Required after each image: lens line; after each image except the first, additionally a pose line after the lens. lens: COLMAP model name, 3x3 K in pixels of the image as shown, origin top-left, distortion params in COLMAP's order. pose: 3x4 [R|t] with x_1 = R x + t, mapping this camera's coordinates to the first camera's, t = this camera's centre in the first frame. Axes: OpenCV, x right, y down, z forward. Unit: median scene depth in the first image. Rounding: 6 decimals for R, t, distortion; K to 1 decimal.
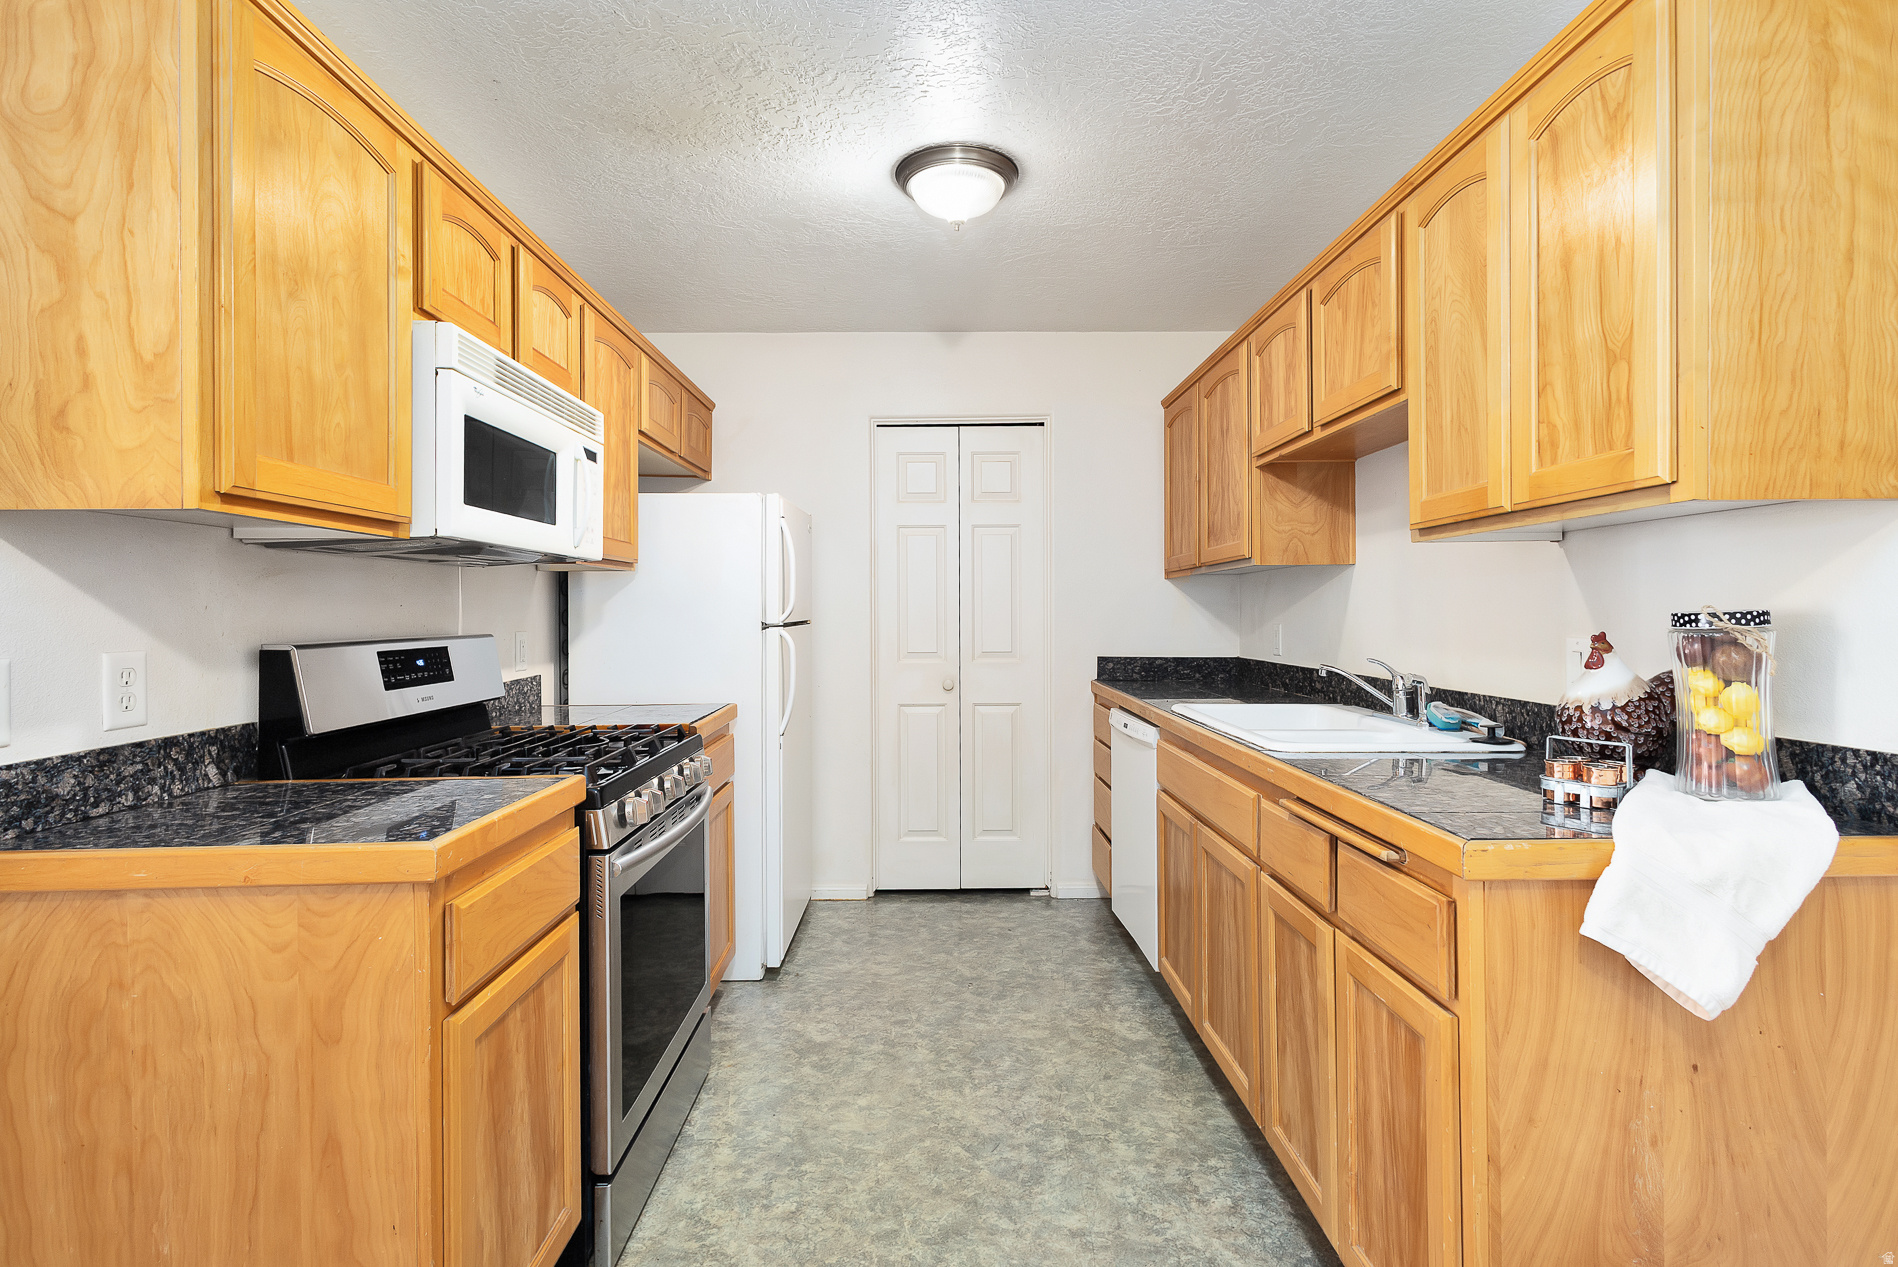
lens RADIAL K [[900.0, 0, 944.8], [0, 900.0, 614.4], [0, 0, 1]] dist [-0.001283, -0.000795]
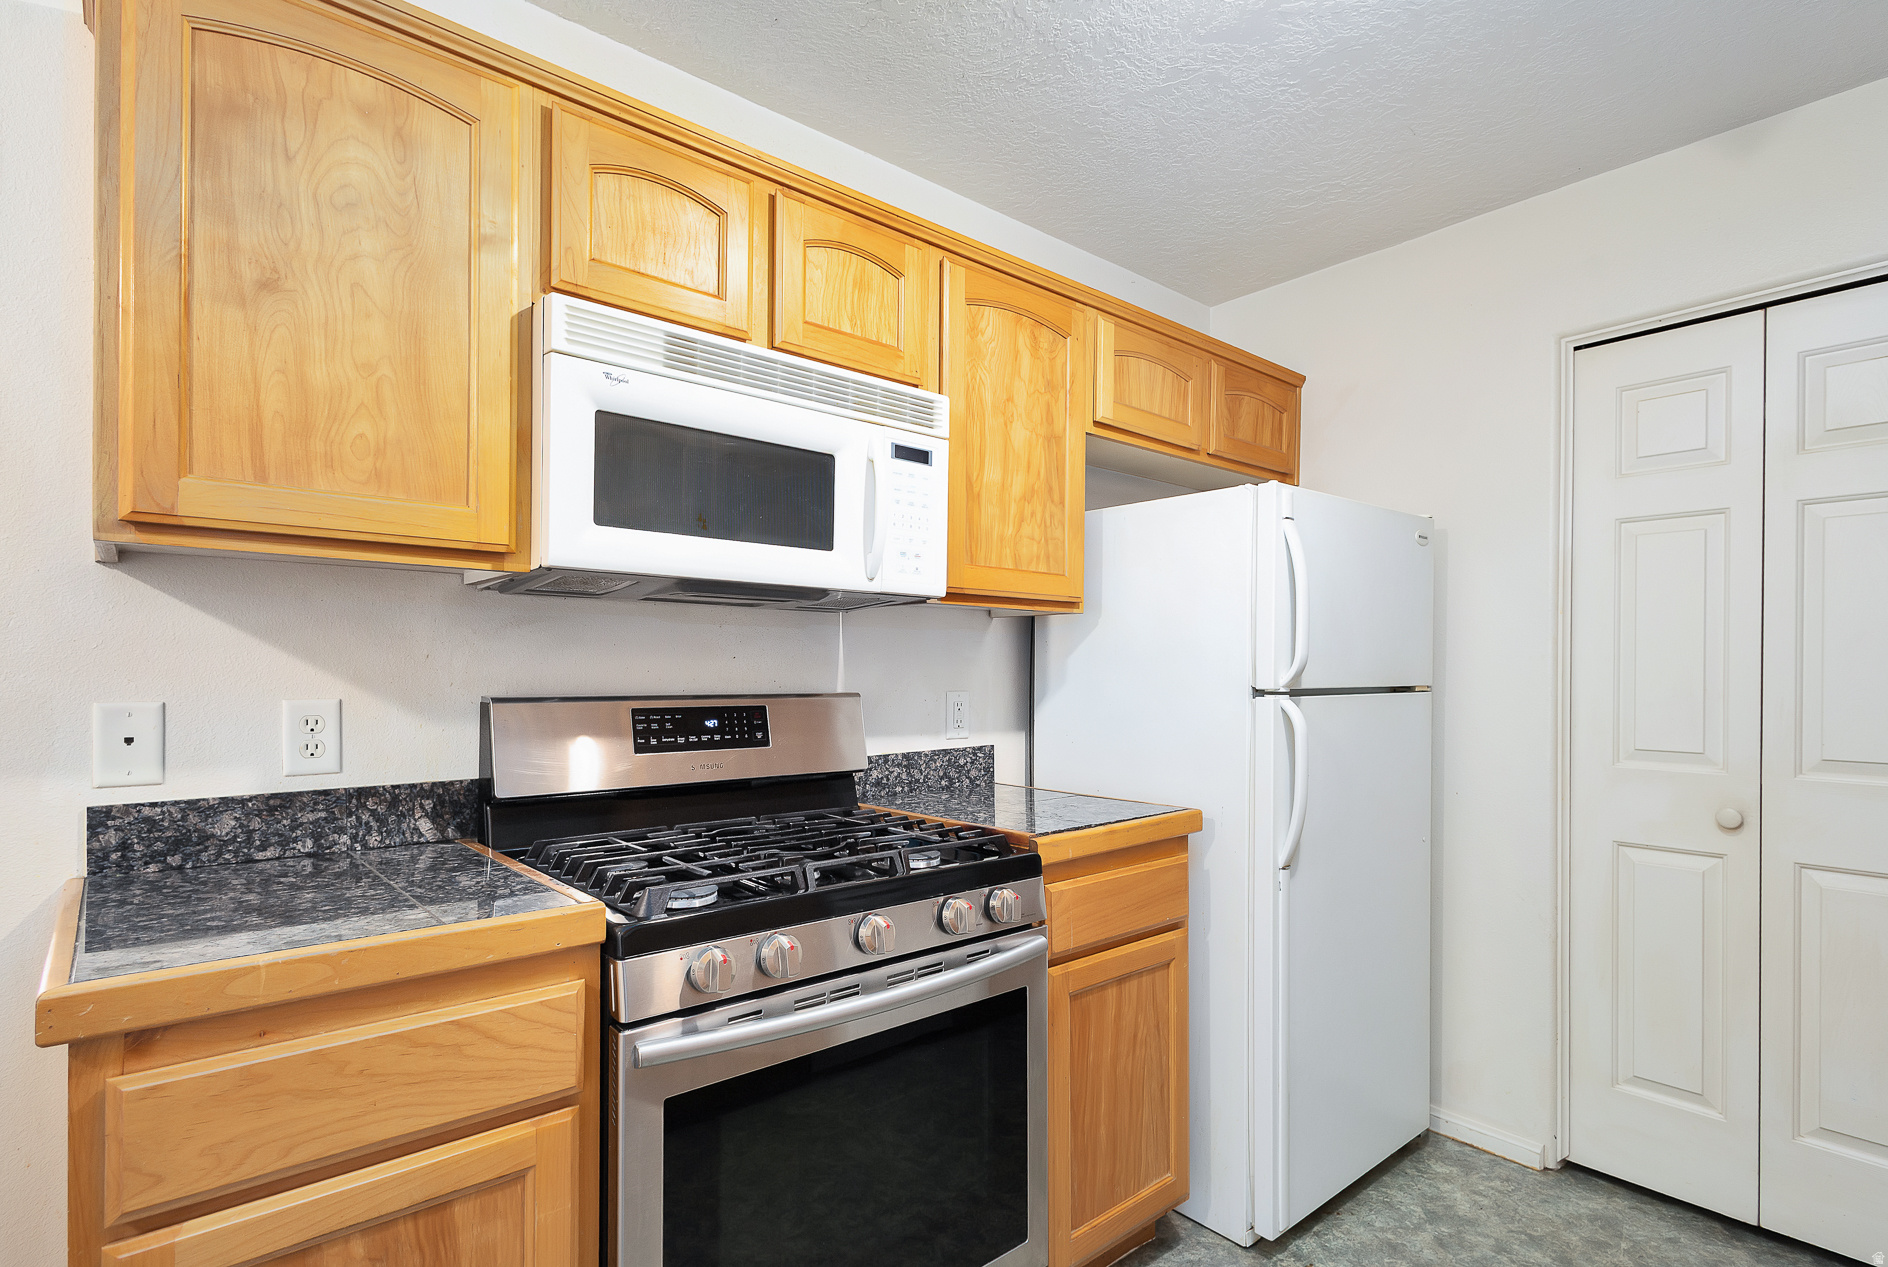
lens RADIAL K [[932.2, 0, 949.3], [0, 932.2, 670.8], [0, 0, 1]] dist [0.009589, -0.000774]
pose [[0.643111, 0.010284, -0.765704, 0.241073], [-0.014072, 0.999900, 0.001611, -0.001230], [0.765644, 0.009739, 0.643191, 0.599150]]
